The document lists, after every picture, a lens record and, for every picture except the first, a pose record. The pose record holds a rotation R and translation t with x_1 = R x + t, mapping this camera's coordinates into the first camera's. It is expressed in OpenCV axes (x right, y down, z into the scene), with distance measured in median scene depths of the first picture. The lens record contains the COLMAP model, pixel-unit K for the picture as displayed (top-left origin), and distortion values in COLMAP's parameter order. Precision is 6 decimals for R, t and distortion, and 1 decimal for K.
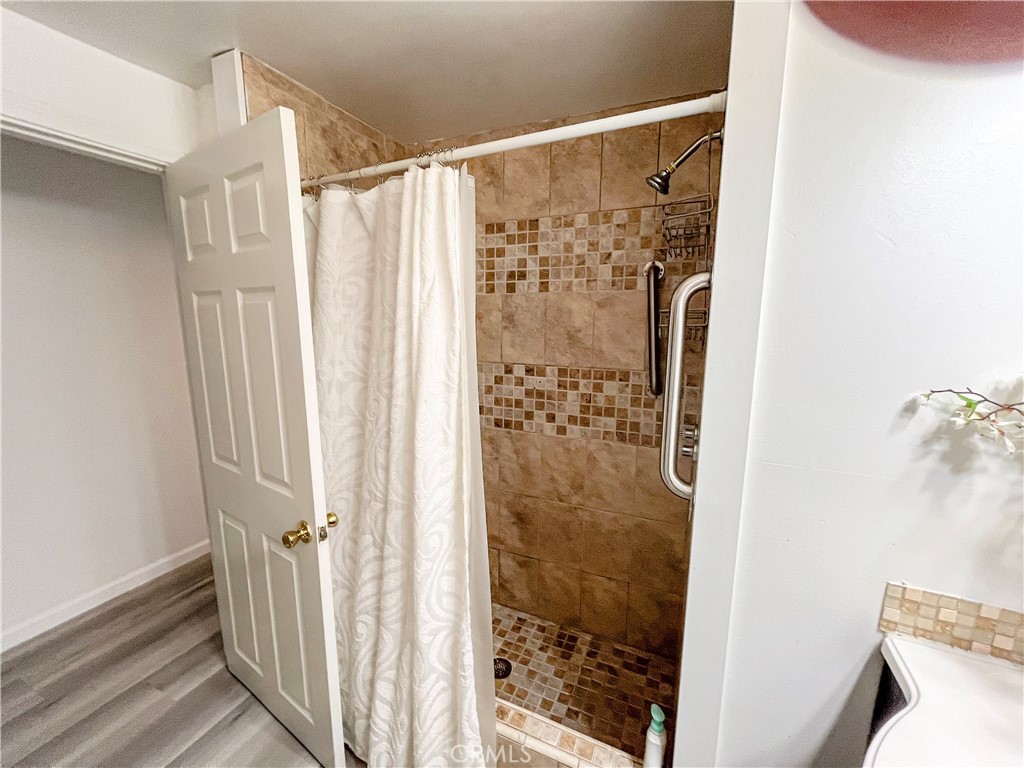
lens RADIAL K [[412.4, 0, 507.7], [0, 412.4, 386.4], [0, 0, 1]] dist [-0.002063, -0.000057]
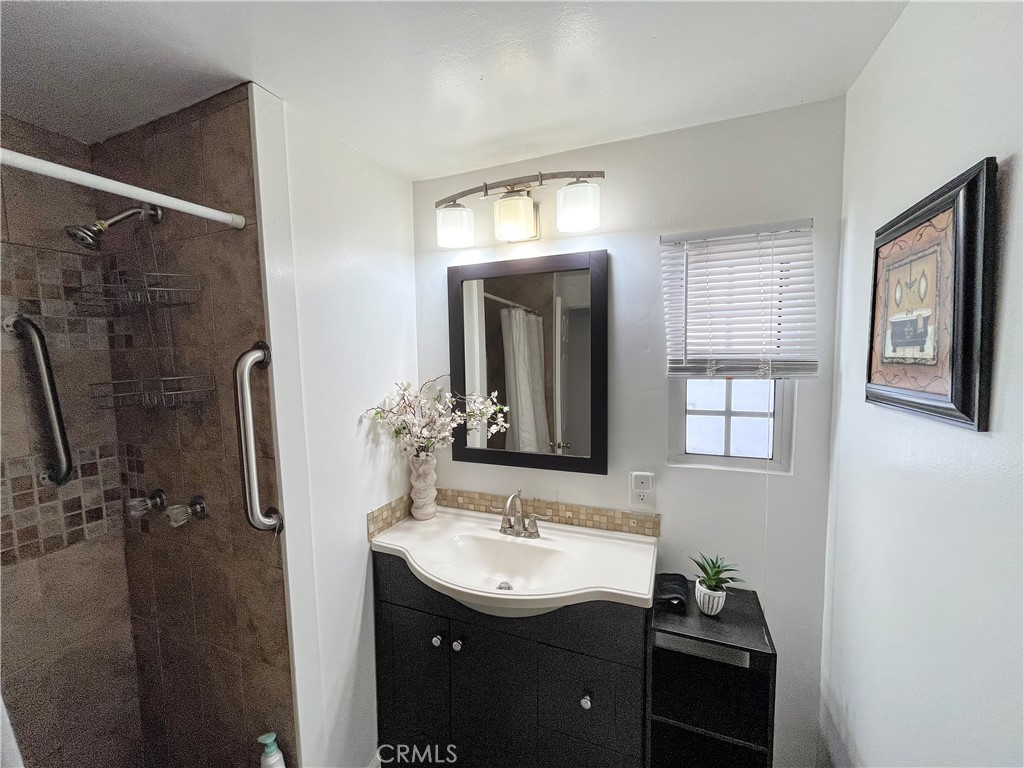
lens RADIAL K [[412.4, 0, 507.7], [0, 412.4, 386.4], [0, 0, 1]] dist [-0.002063, -0.000057]
pose [[-0.051038, -0.082671, 0.995269, -0.934621], [0.182784, 0.978961, 0.090689, -0.146784], [-0.981827, 0.186548, -0.034853, 0.325670]]
